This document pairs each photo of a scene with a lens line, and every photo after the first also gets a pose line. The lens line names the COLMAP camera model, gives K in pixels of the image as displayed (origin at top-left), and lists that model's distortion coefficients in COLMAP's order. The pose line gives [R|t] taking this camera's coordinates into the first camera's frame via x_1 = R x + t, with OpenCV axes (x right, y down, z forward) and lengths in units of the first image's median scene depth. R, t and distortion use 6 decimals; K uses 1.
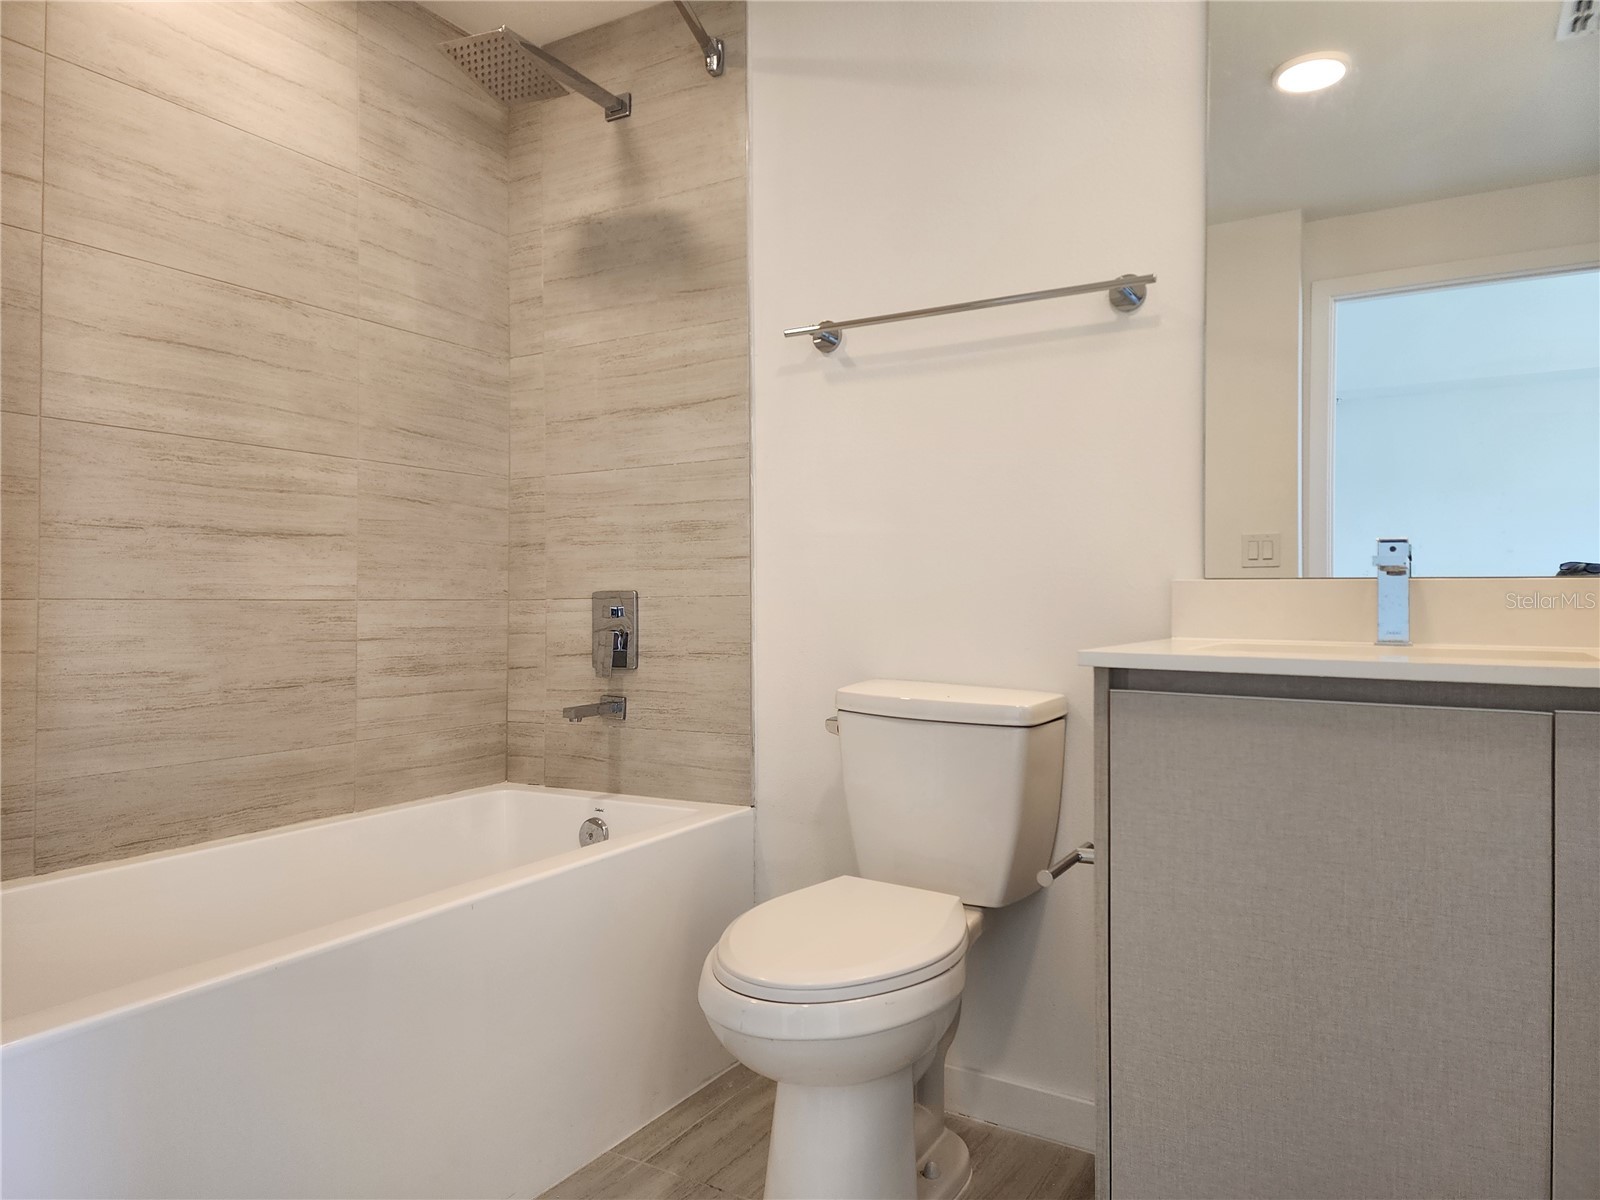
lens RADIAL K [[1073.7, 0, 800.0], [0, 1073.7, 600.0], [0, 0, 1]] dist [0.091983, -0.072602]
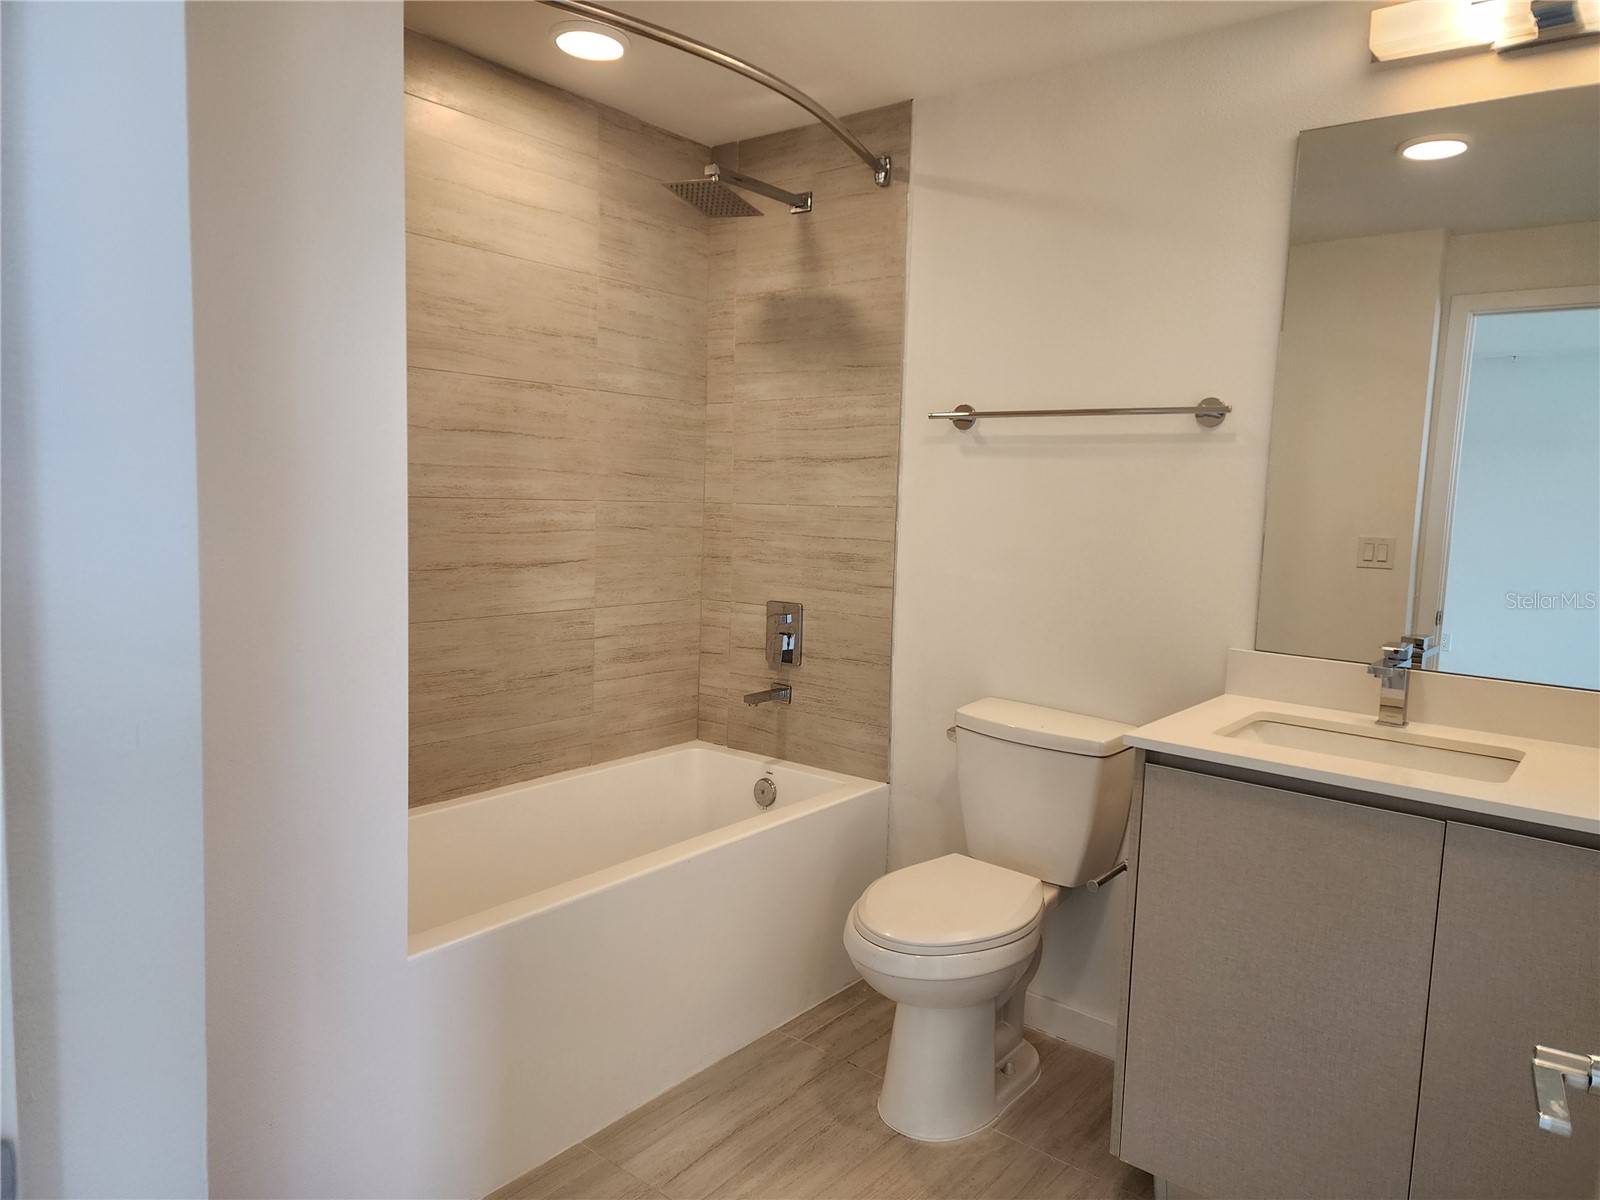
lens RADIAL K [[1094.7, 0, 800.0], [0, 1094.7, 600.0], [0, 0, 1]] dist [0.129338, -0.088328]
pose [[0.990176, 0.045957, -0.132059, 0.015212], [-0.029742, 0.992056, 0.122232, -0.179088], [0.136628, -0.117104, 0.983677, -0.274714]]
